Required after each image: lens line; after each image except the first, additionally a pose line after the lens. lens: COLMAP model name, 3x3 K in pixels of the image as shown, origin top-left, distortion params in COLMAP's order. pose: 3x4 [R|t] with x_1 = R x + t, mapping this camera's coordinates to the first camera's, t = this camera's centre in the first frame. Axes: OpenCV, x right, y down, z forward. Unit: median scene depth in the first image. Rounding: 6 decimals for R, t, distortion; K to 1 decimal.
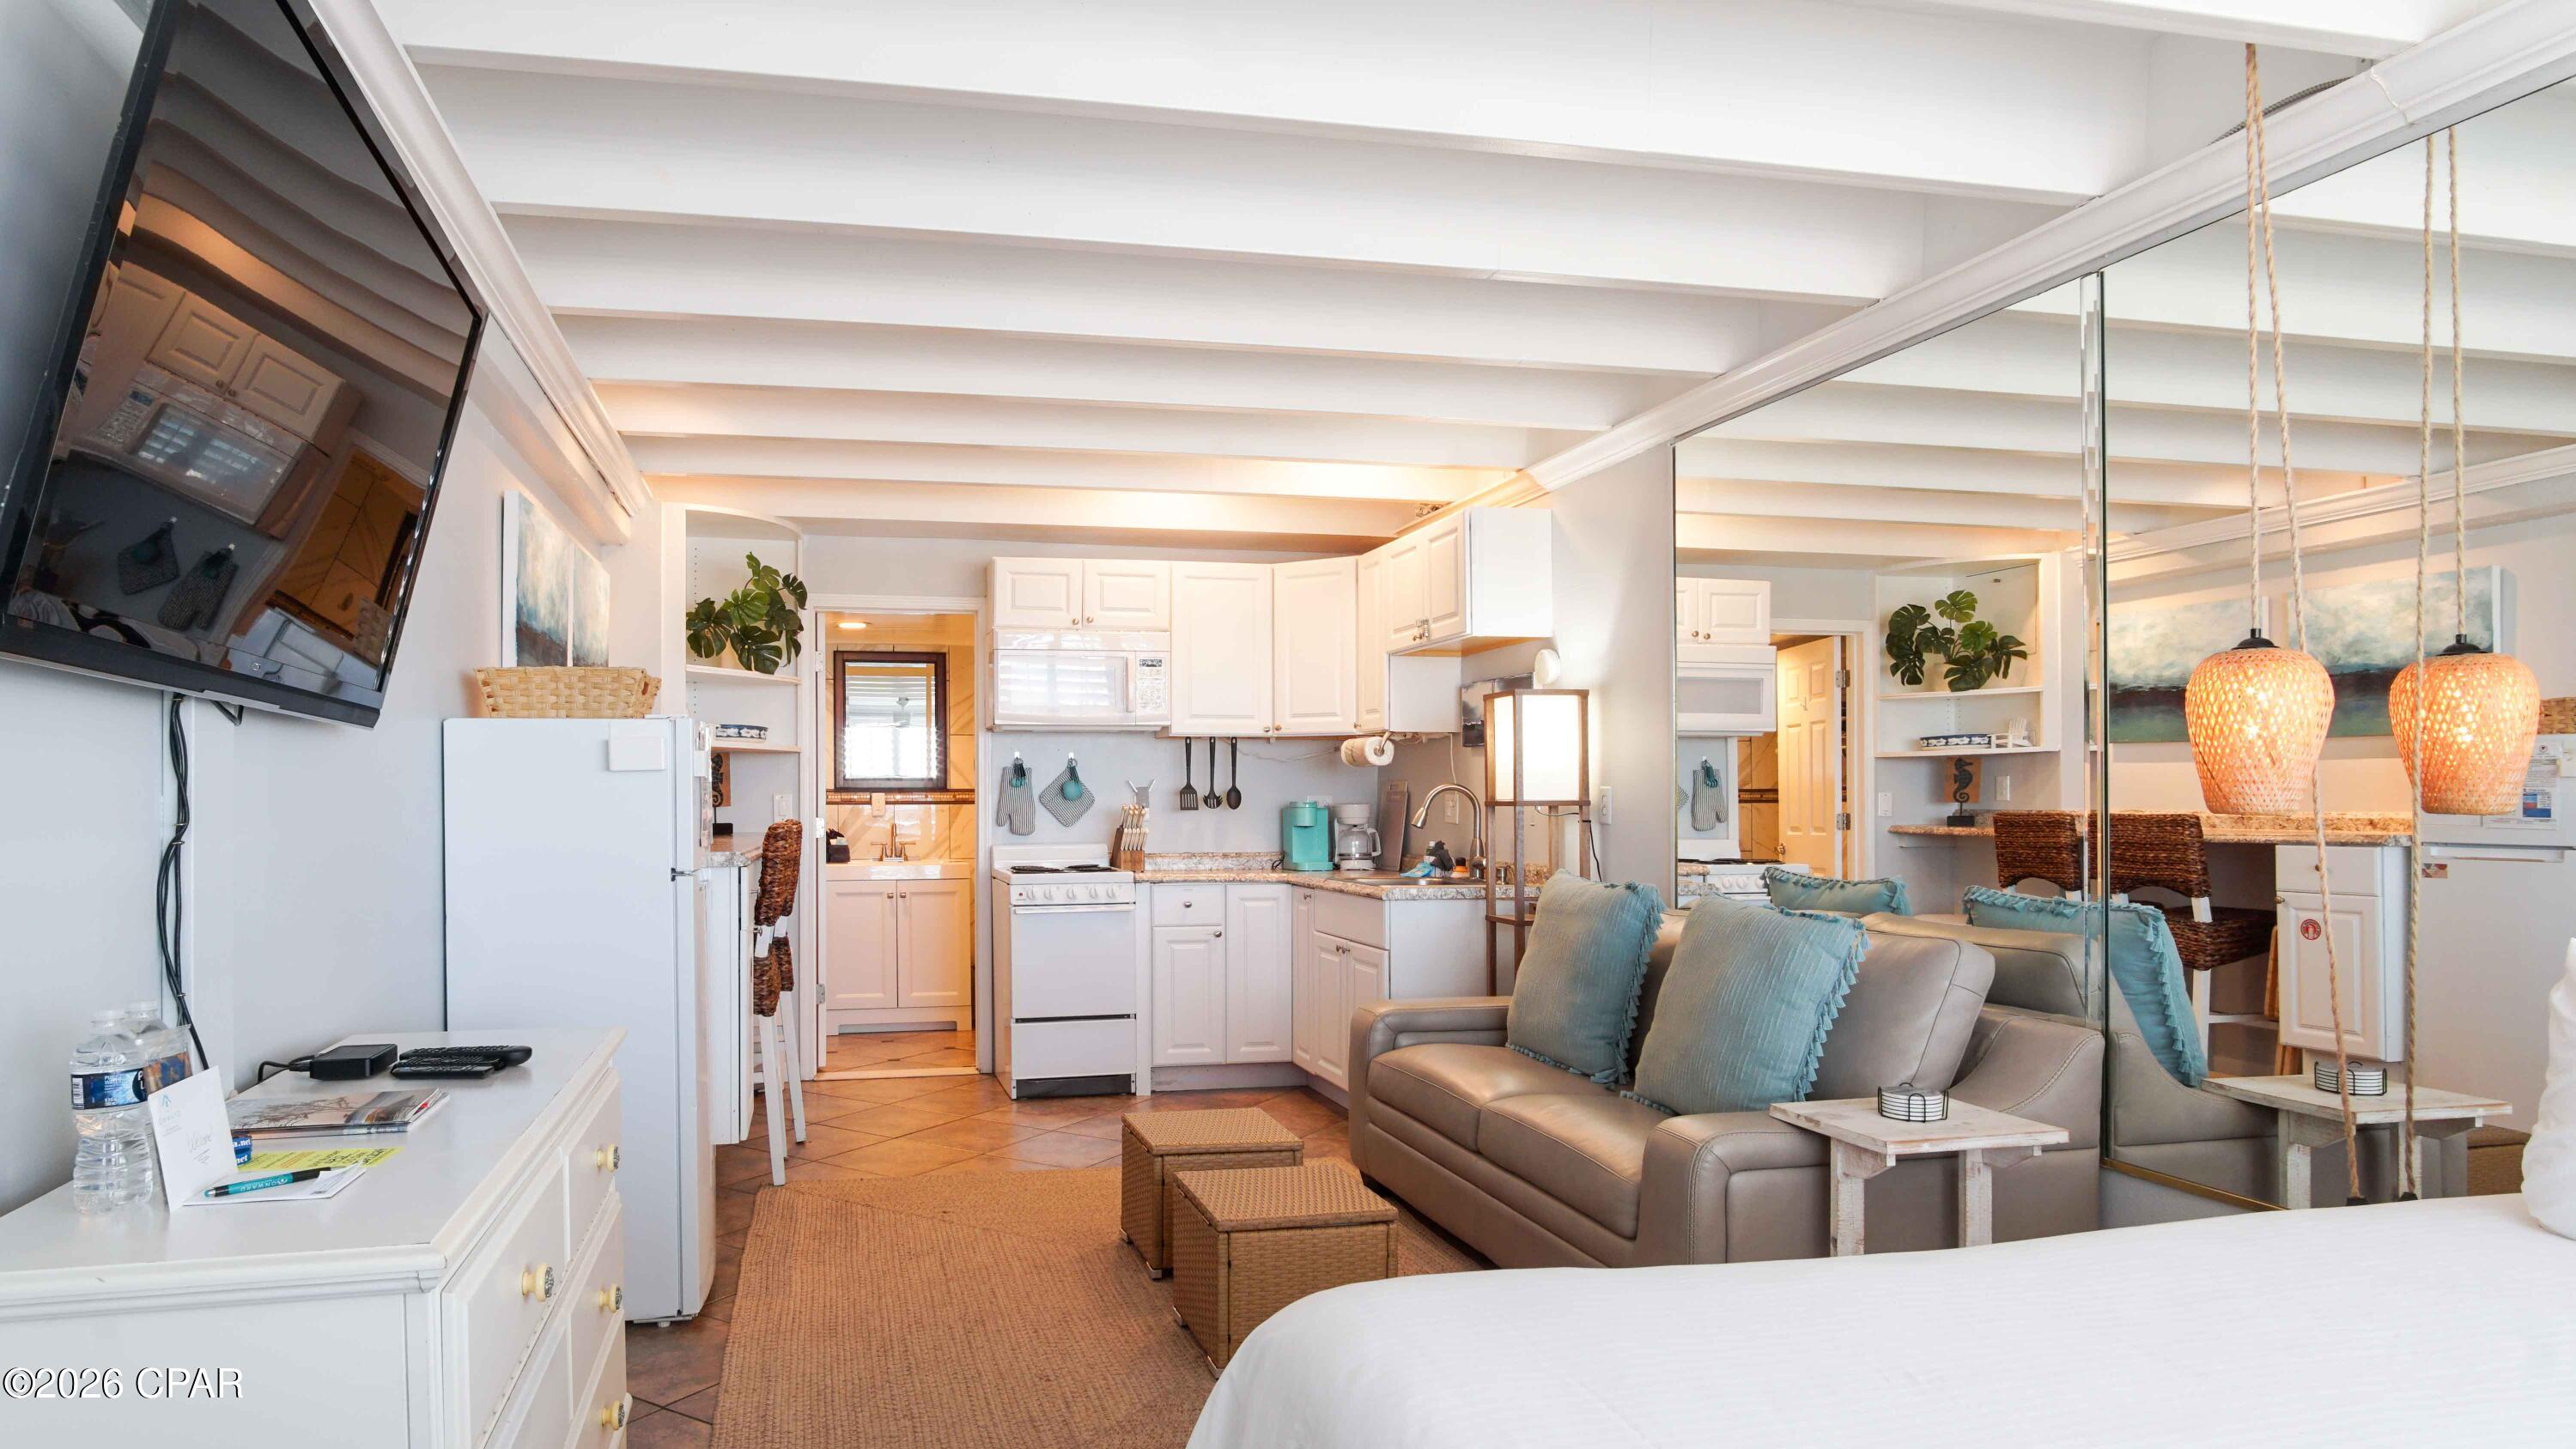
lens RADIAL K [[1381.6, 0, 1269.7], [0, 1381.6, 783.8], [0, 0, 1]] dist [-0.021522, 0.005366]
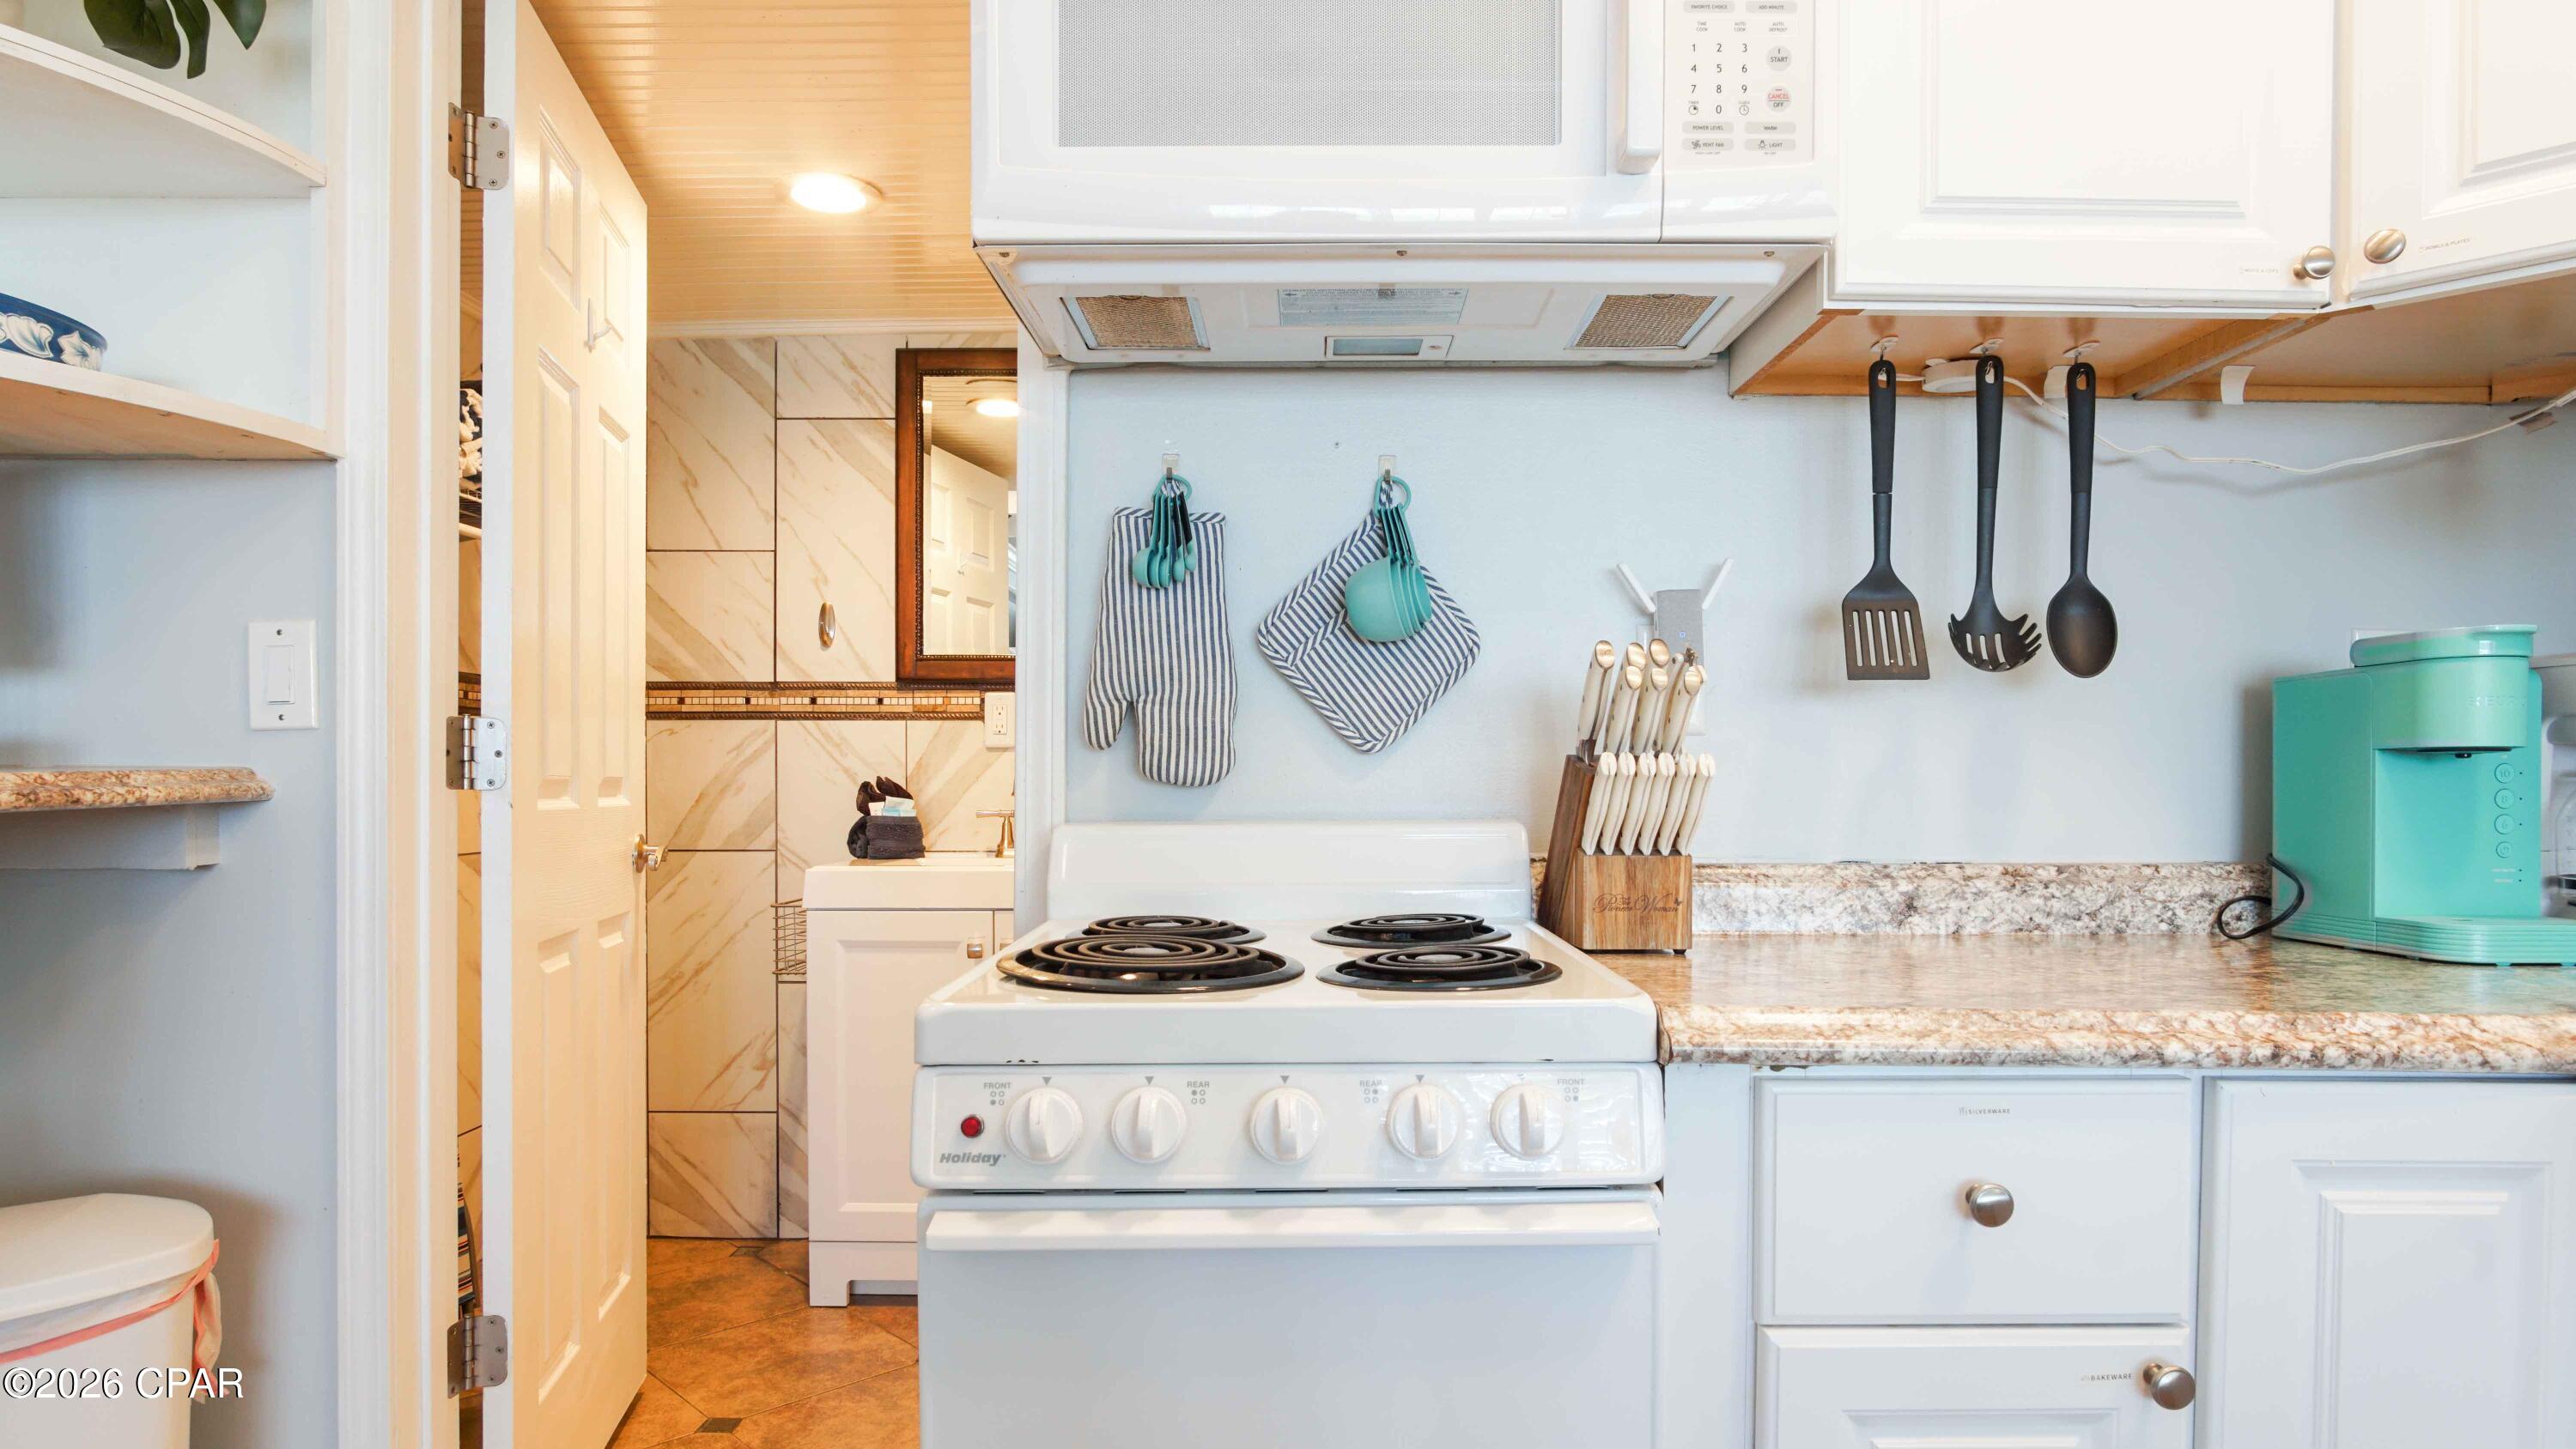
lens RADIAL K [[1381.6, 0, 1331.4], [0, 1381.6, 805.6], [0, 0, 1]] dist [-0.021522, 0.005366]
pose [[0.954552, 0.009614, -0.297890, -0.086396], [0.000320, 0.999446, 0.033281, 0.035610], [0.298045, -0.031863, 0.954020, 0.836548]]
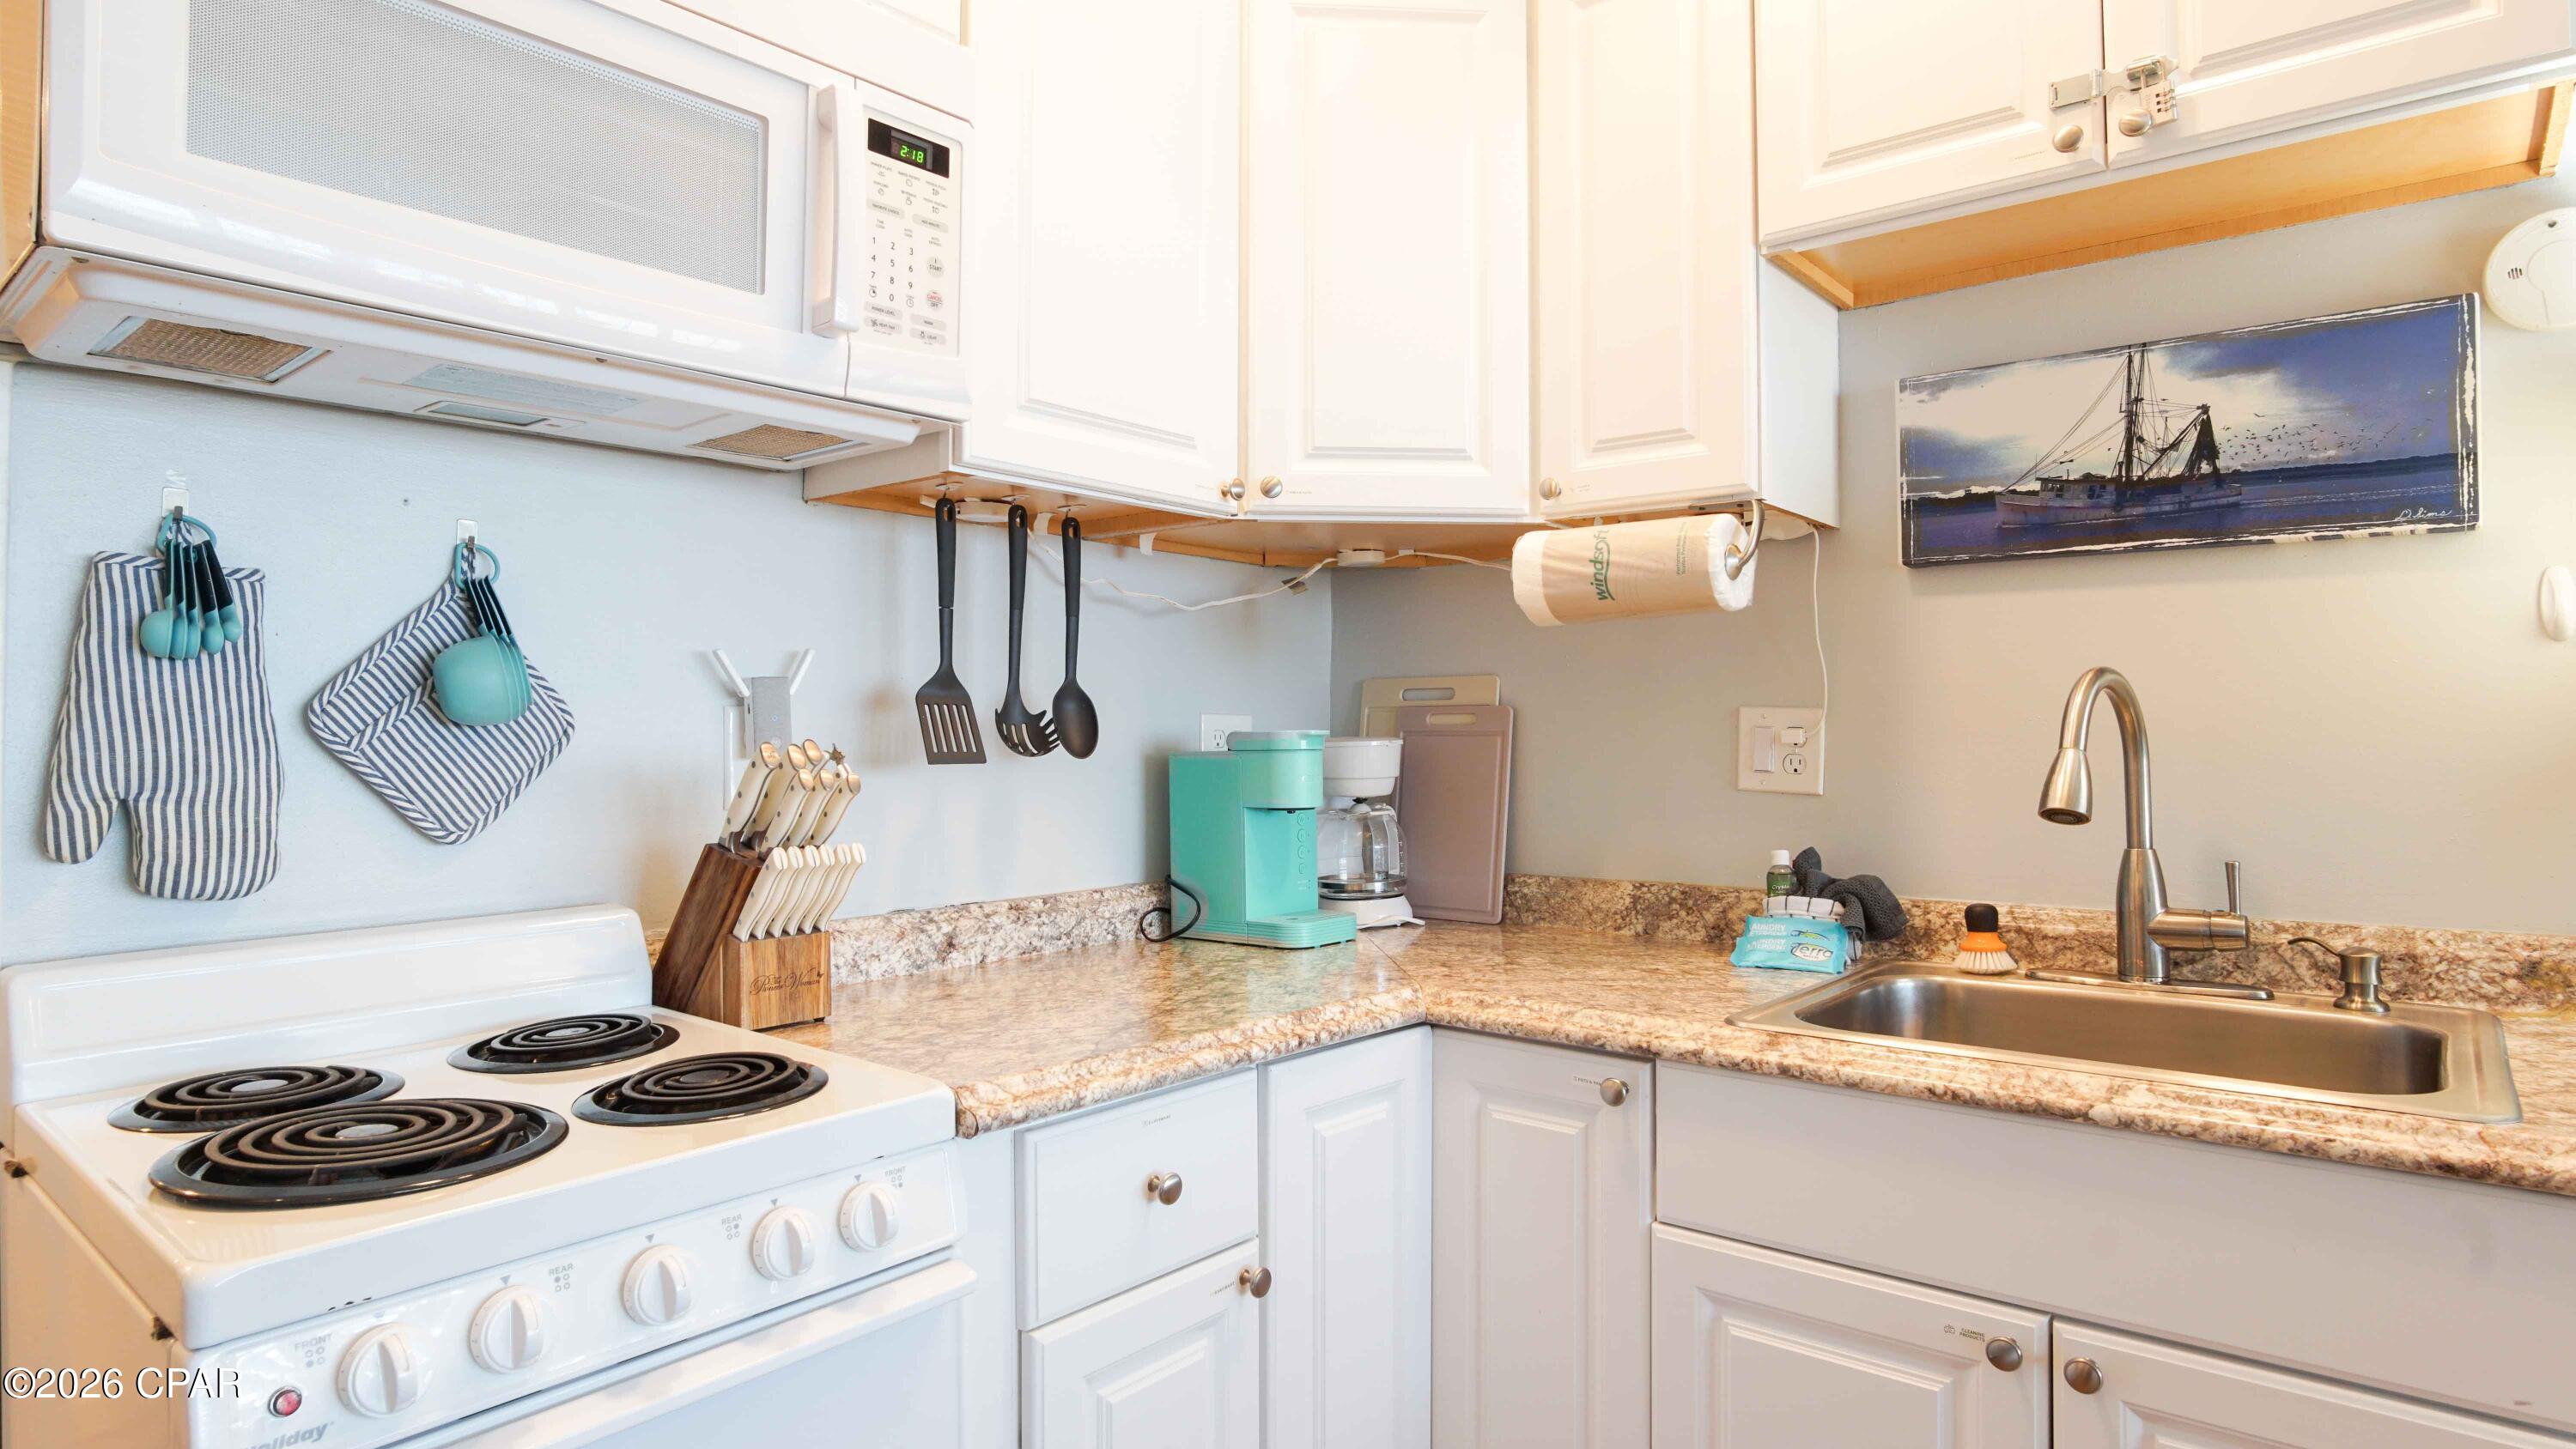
lens RADIAL K [[1381.6, 0, 1288.5], [0, 1381.6, 701.9], [0, 0, 1]] dist [-0.021522, 0.005366]
pose [[0.843529, 0.011289, 0.536965, -0.166257], [-0.004254, 0.999888, -0.014340, 0.011570], [-0.537067, 0.009812, 0.843483, 0.811628]]
